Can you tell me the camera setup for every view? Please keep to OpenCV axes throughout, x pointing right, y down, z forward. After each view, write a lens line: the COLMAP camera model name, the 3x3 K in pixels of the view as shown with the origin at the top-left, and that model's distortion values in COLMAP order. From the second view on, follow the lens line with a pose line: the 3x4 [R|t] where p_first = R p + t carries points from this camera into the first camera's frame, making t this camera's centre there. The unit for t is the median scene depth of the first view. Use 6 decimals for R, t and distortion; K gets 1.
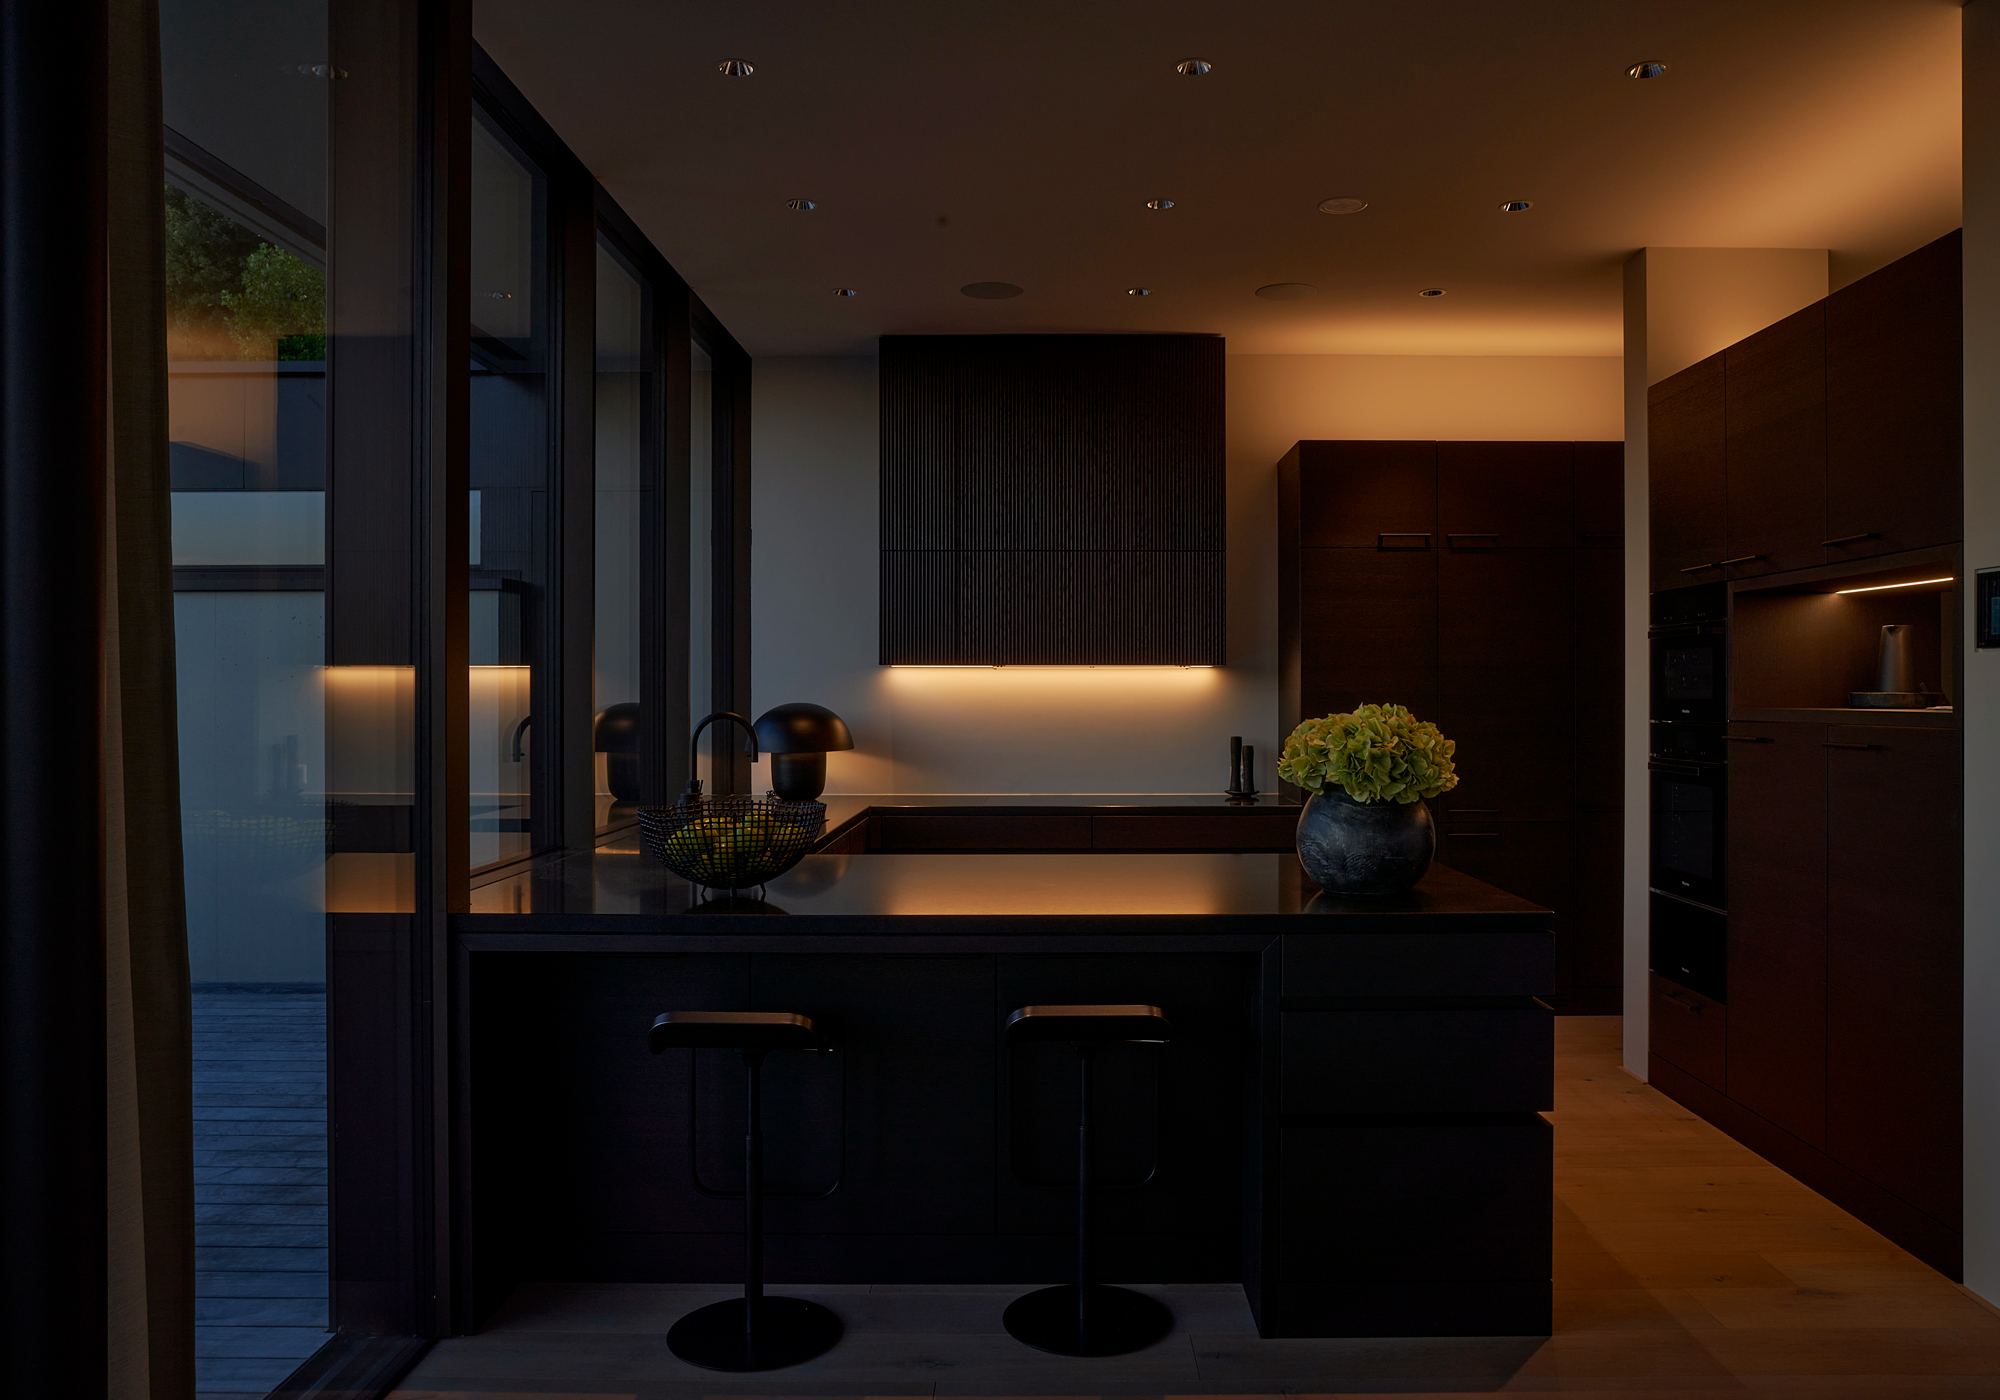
lens RADIAL K [[1472.9, 0, 939.3], [0, 1472.9, 690.5], [0, 0, 1]] dist [0.001600, 0.000896]
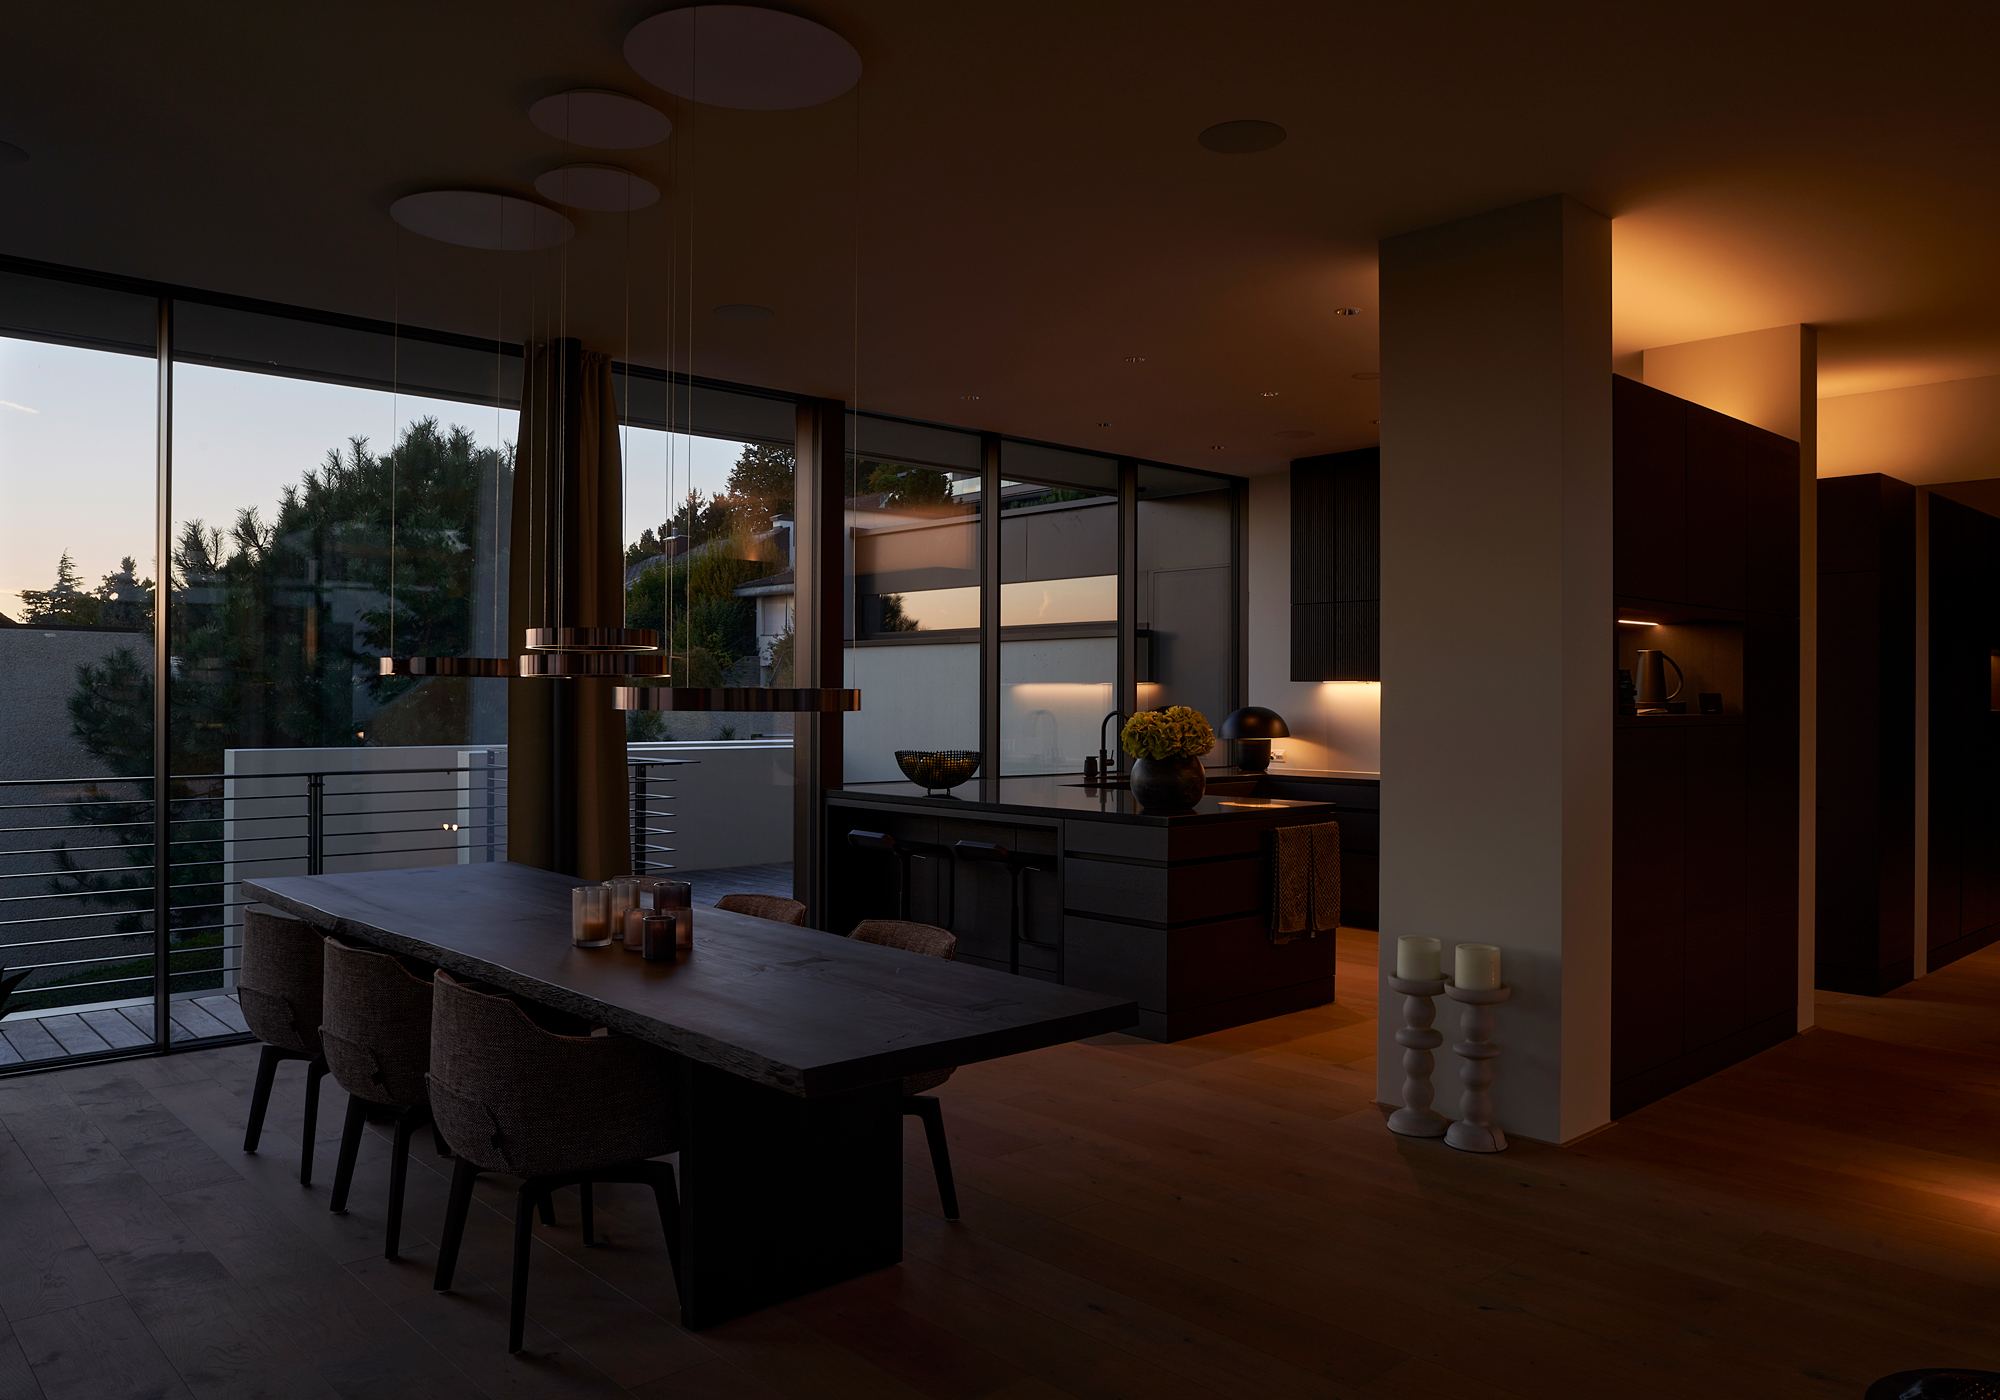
lens RADIAL K [[1472.9, 0, 939.3], [0, 1472.9, 690.5], [0, 0, 1]] dist [0.001600, 0.000896]
pose [[0.673459, 0.000973, -0.739224, 0.803954], [-0.016766, 0.999762, -0.013959, 0.019382], [0.739034, 0.021795, 0.673315, -0.270054]]
